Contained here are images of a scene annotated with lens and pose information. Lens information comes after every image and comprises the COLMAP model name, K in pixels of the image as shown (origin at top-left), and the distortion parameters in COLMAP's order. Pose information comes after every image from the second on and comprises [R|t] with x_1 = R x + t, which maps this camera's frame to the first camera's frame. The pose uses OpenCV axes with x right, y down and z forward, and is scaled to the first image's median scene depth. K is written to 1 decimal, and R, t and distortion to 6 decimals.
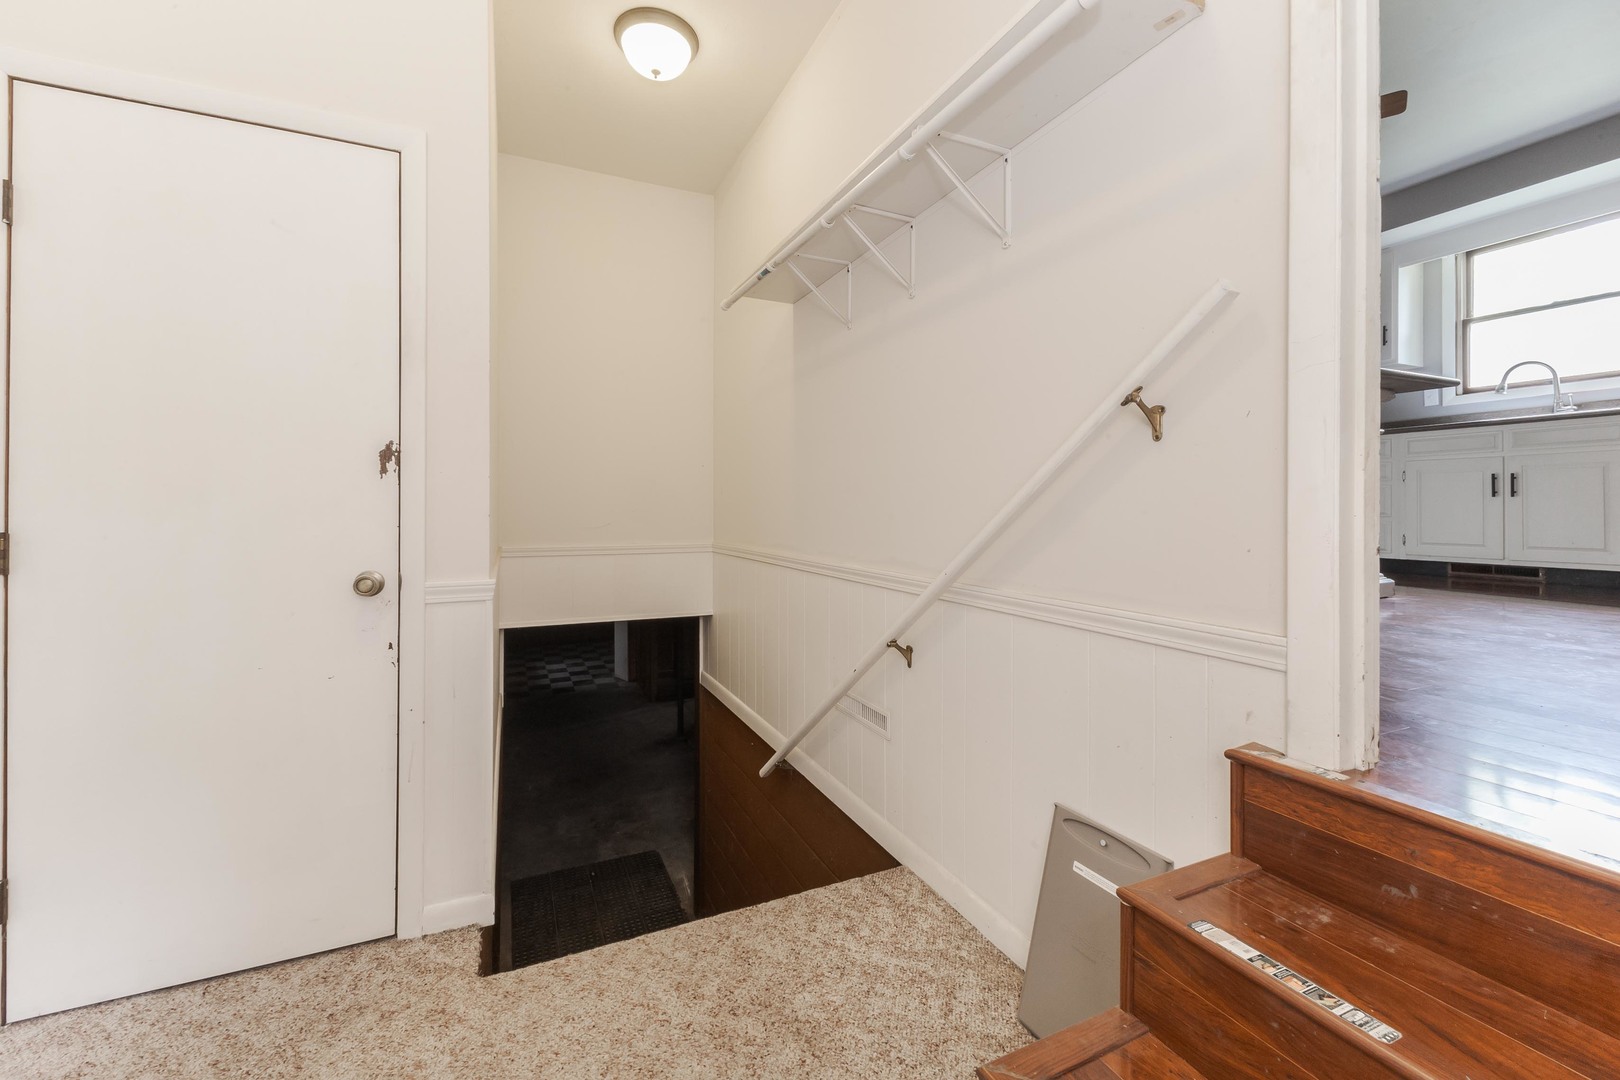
lens RADIAL K [[664.5, 0, 803.7], [0, 664.5, 507.2], [0, 0, 1]] dist [0.017161, 0.000055]
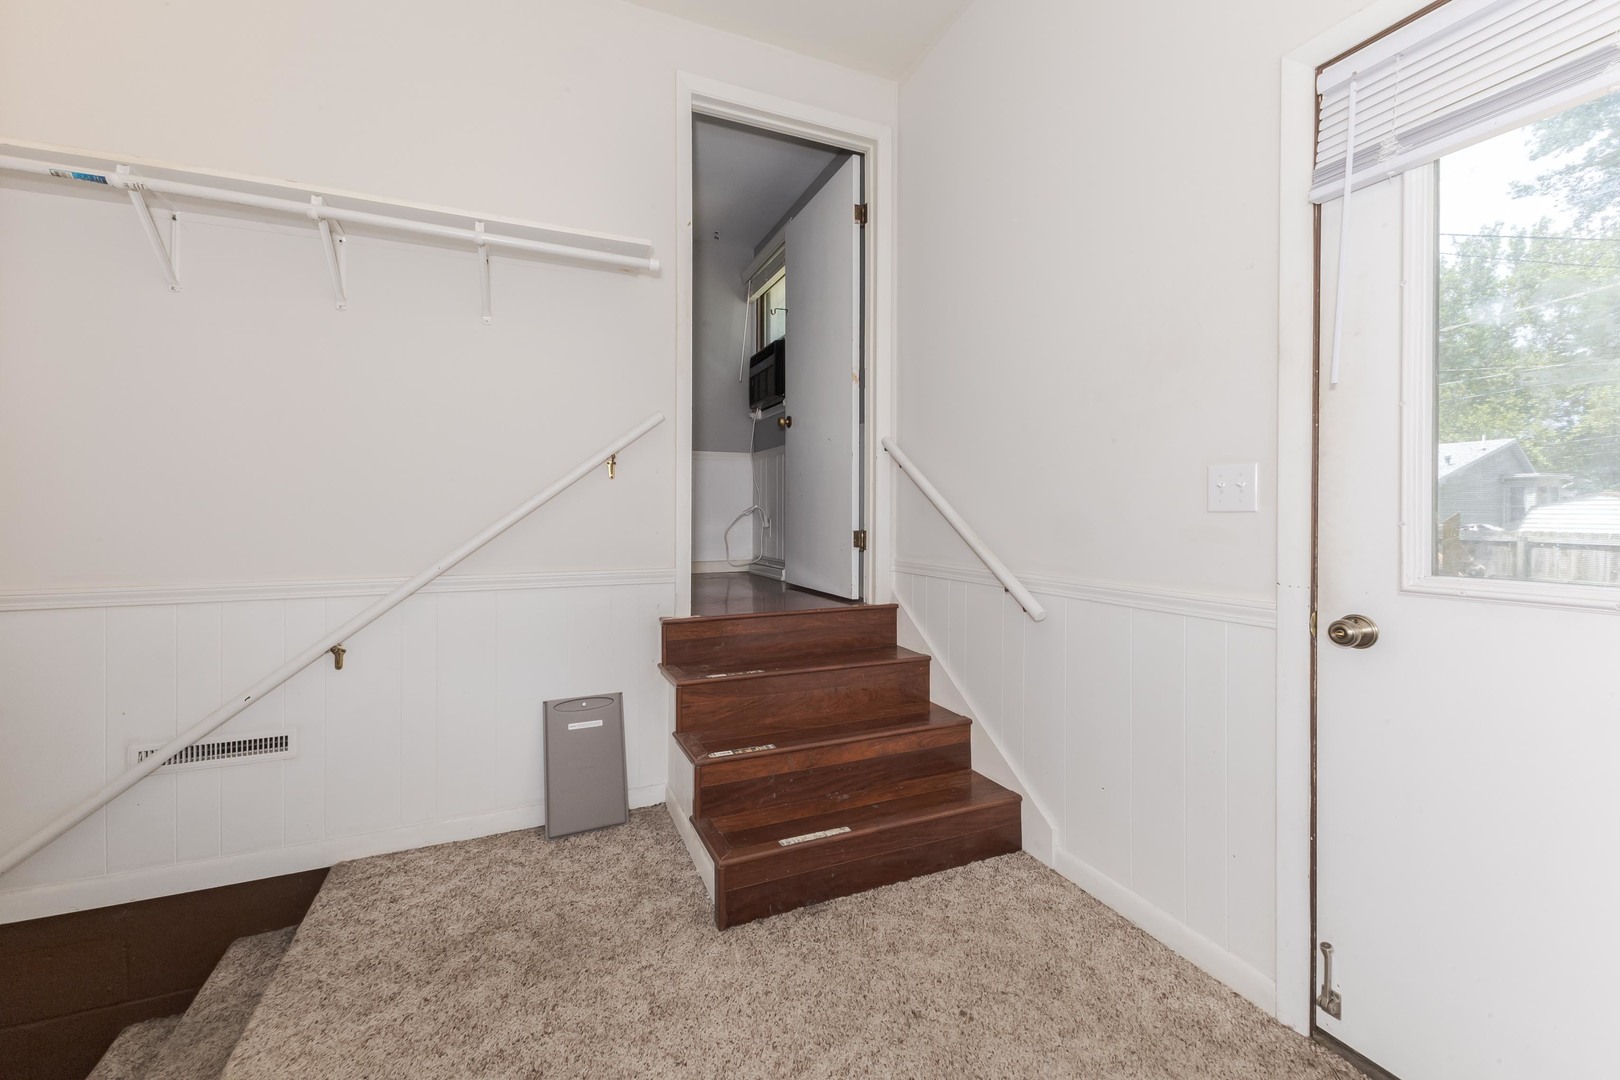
lens RADIAL K [[664.5, 0, 803.7], [0, 664.5, 507.2], [0, 0, 1]] dist [0.017161, 0.000055]
pose [[0.005908, 0.007293, 0.999956, -1.114033], [-0.001675, 0.999972, -0.007283, -0.003895], [-0.999981, -0.001632, 0.005920, 0.353244]]
